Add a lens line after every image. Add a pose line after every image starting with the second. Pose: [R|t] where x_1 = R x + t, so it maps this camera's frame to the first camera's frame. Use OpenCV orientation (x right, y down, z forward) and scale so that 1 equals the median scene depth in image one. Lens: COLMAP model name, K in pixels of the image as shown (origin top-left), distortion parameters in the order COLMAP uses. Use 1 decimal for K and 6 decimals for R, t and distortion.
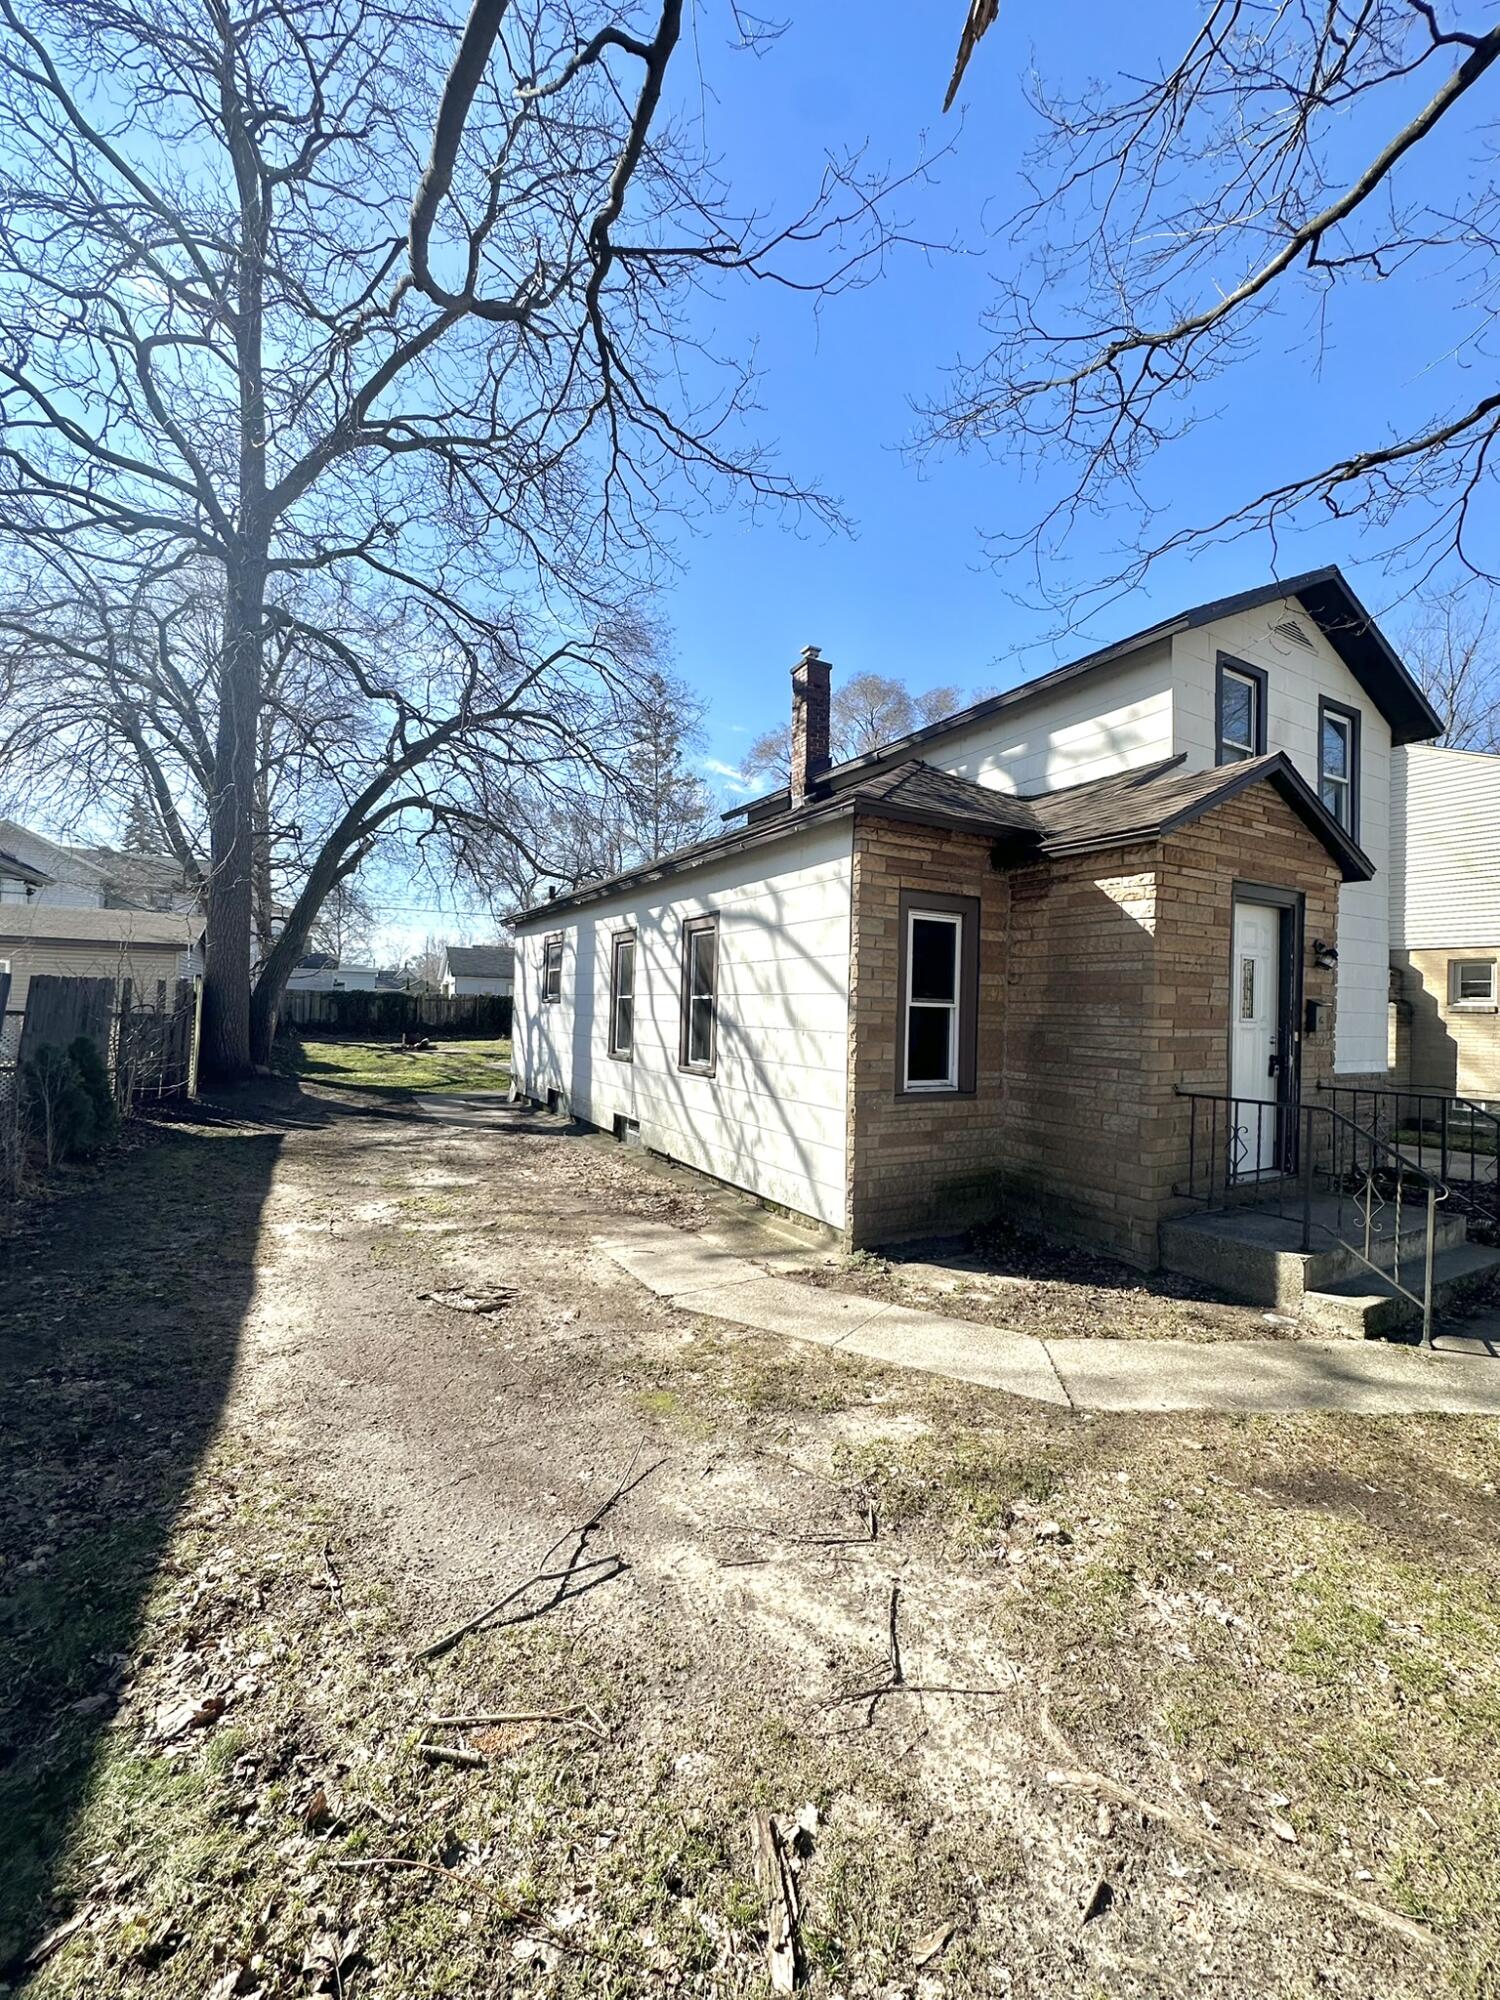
lens RADIAL K [[802.4, 0, 750.0], [0, 802.4, 1000.0], [0, 0, 1]] dist [-0.002307, -0.000169]
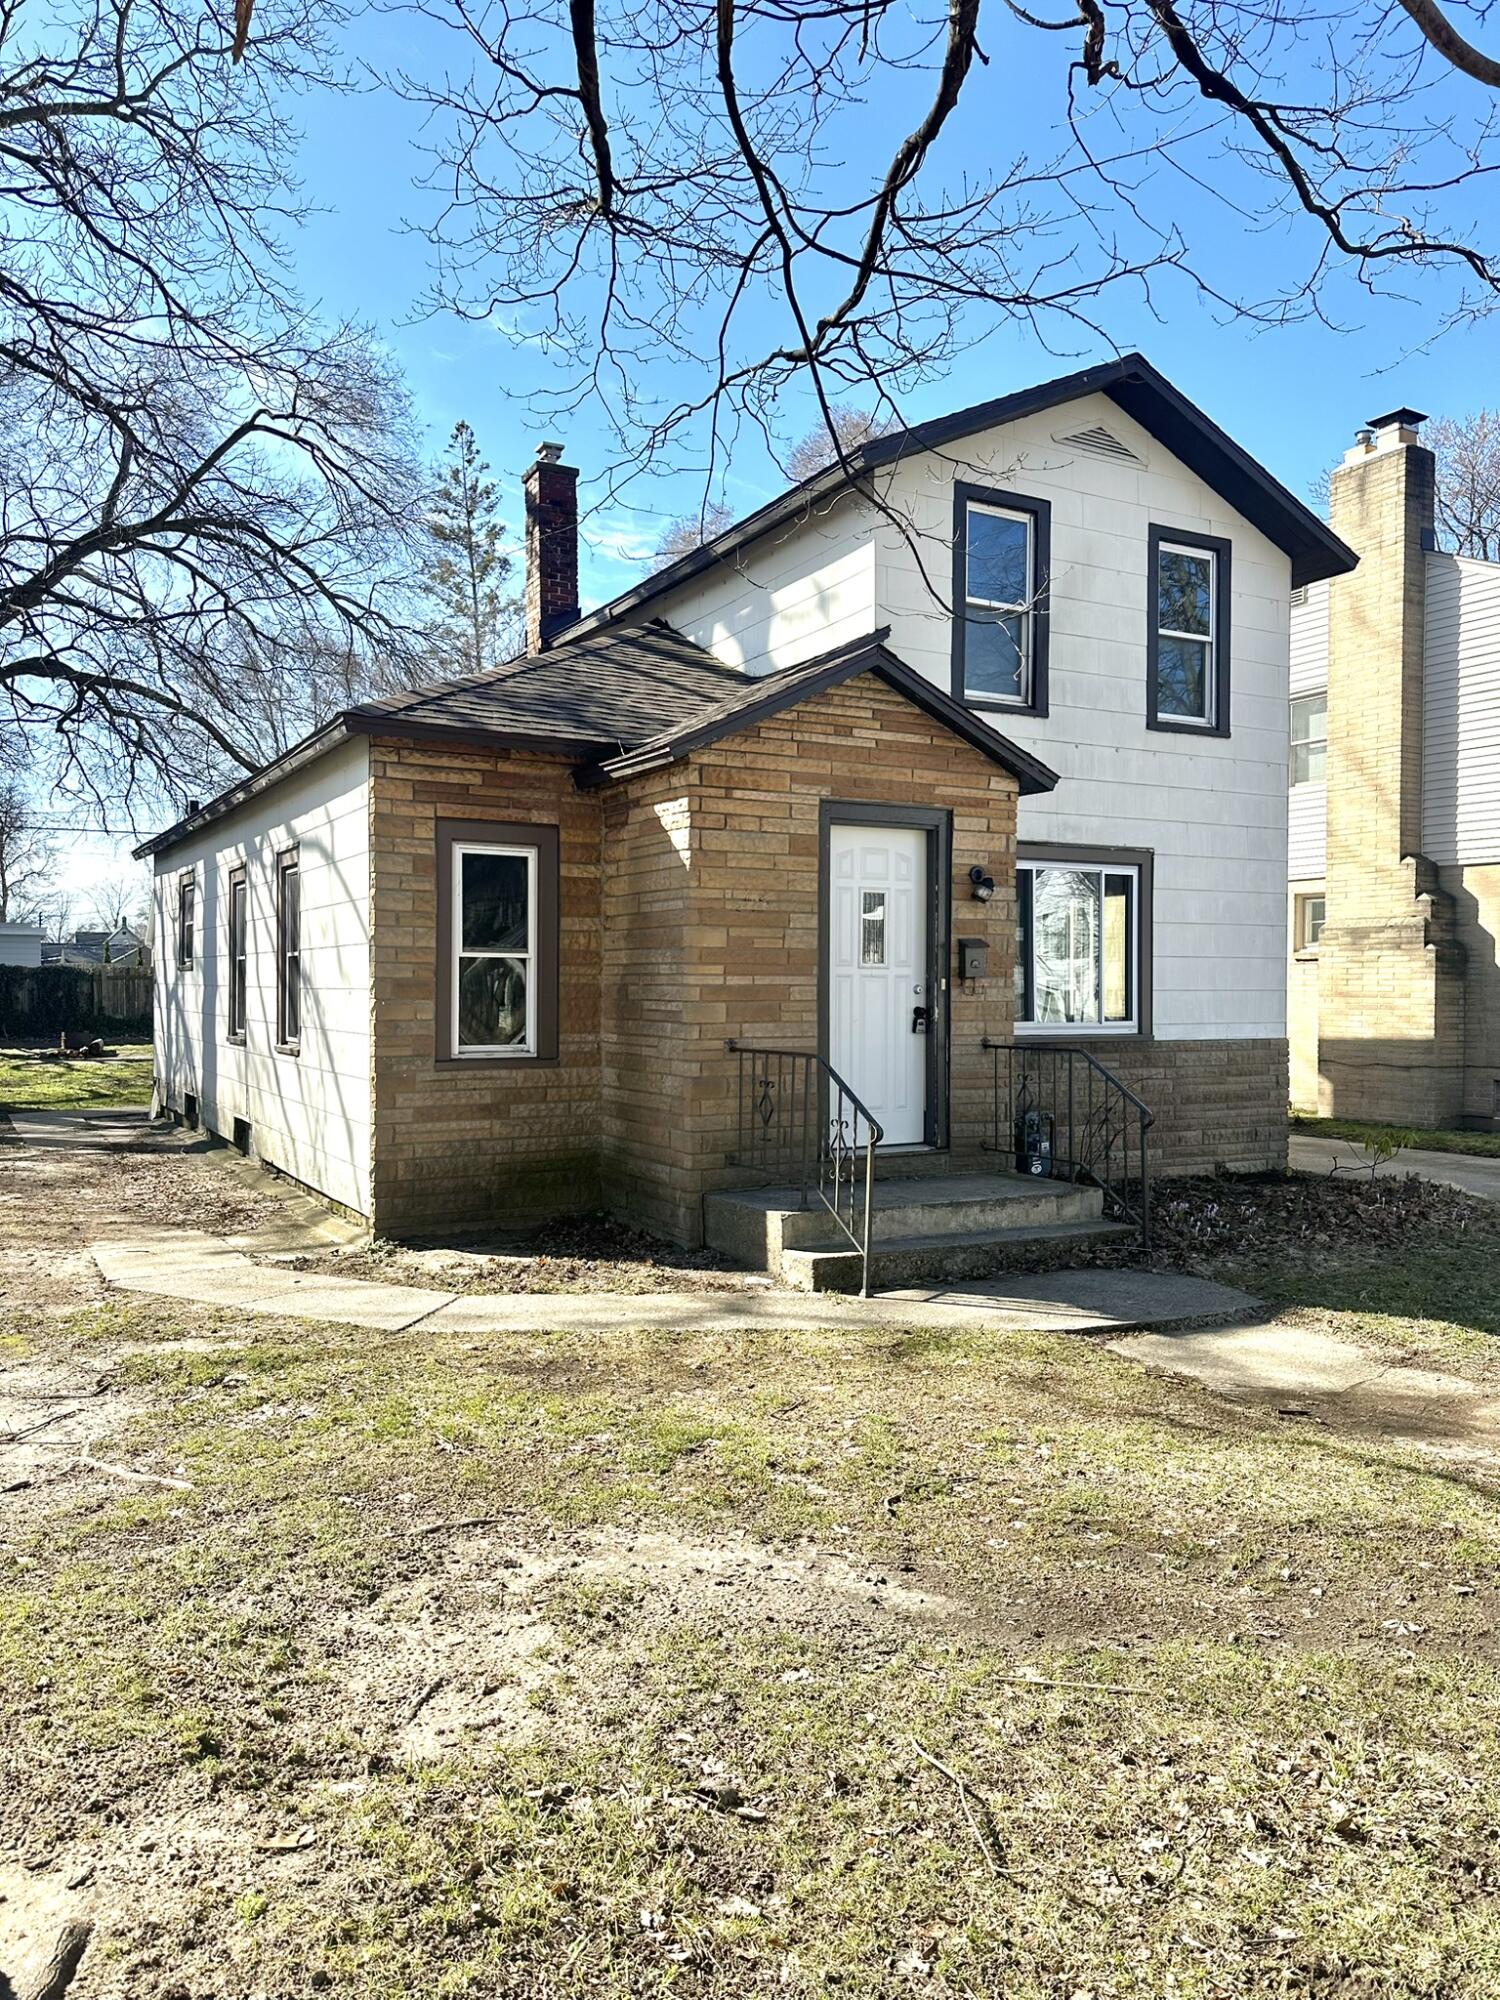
lens RADIAL K [[1410.1, 0, 741.1], [0, 1410.1, 1011.3], [0, 0, 1]] dist [0.155251, -0.350639]
pose [[0.999711, -0.020991, -0.011750, 0.486209], [0.021324, 0.999351, 0.029027, 0.026401], [0.011133, -0.029269, 0.999510, -0.469024]]
